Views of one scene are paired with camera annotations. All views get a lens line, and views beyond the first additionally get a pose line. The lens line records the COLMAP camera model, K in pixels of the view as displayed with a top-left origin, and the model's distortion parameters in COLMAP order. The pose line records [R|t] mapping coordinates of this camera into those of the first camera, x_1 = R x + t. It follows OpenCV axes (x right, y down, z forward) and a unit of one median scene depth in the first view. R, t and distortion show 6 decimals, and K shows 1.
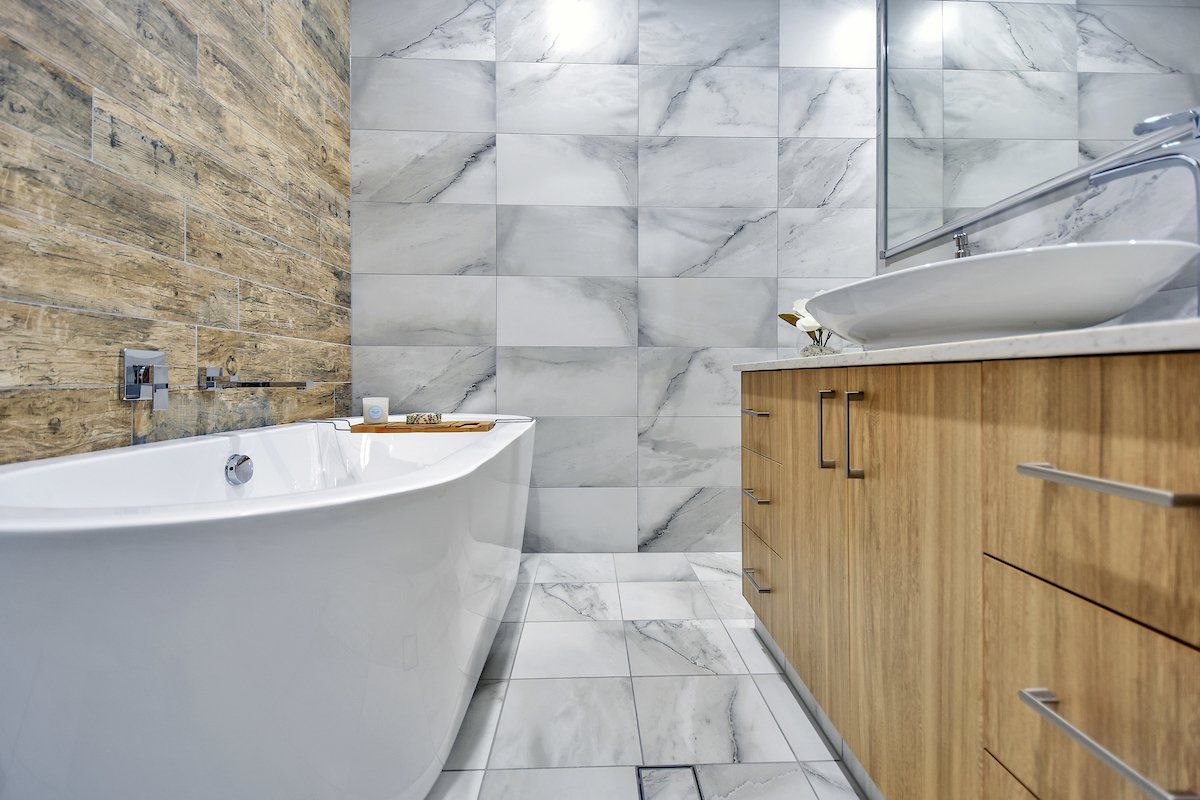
lens RADIAL K [[530.5, 0, 600.4], [0, 530.5, 374.5], [0, 0, 1]] dist [0.038562, -0.024306]
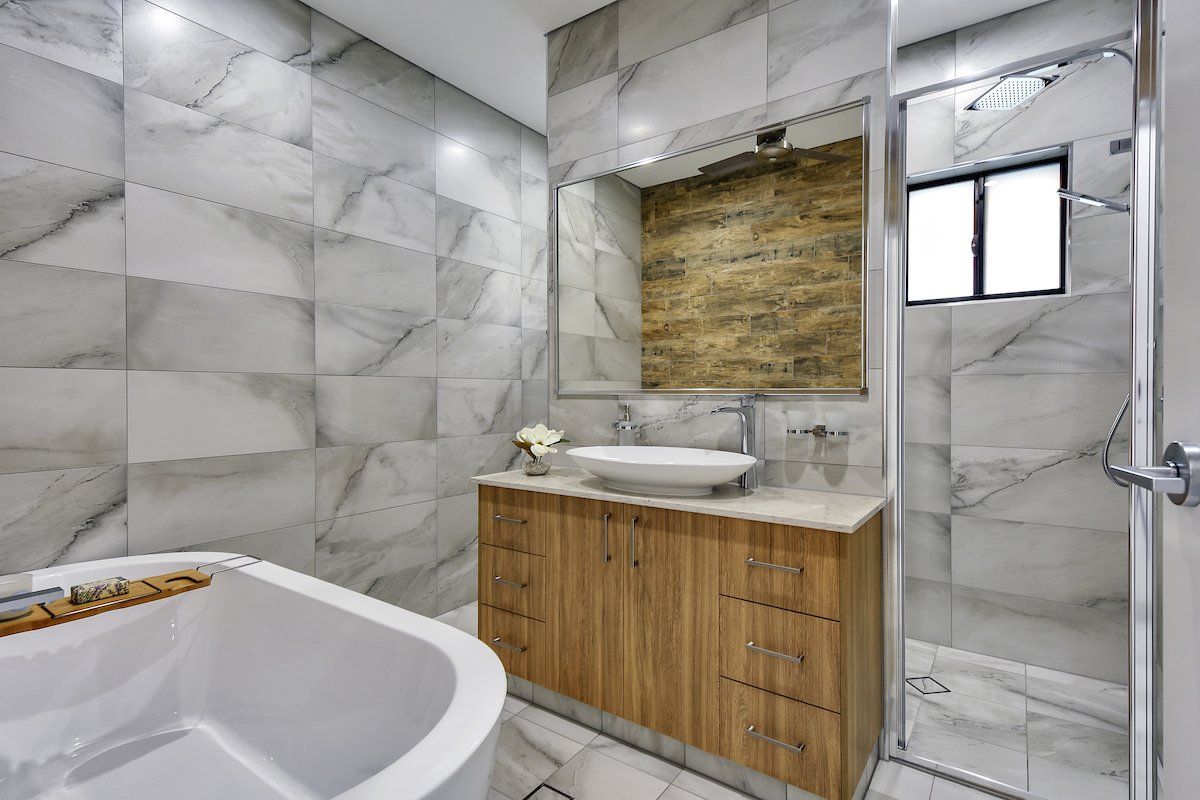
lens RADIAL K [[586.2, 0, 603.3], [0, 586.2, 392.5], [0, 0, 1]] dist [0.043204, -0.024116]
pose [[0.600123, -0.007212, 0.799875, -0.465205], [-0.001491, 0.999948, 0.010135, -0.163082], [-0.799906, -0.007275, 0.600081, -0.044721]]
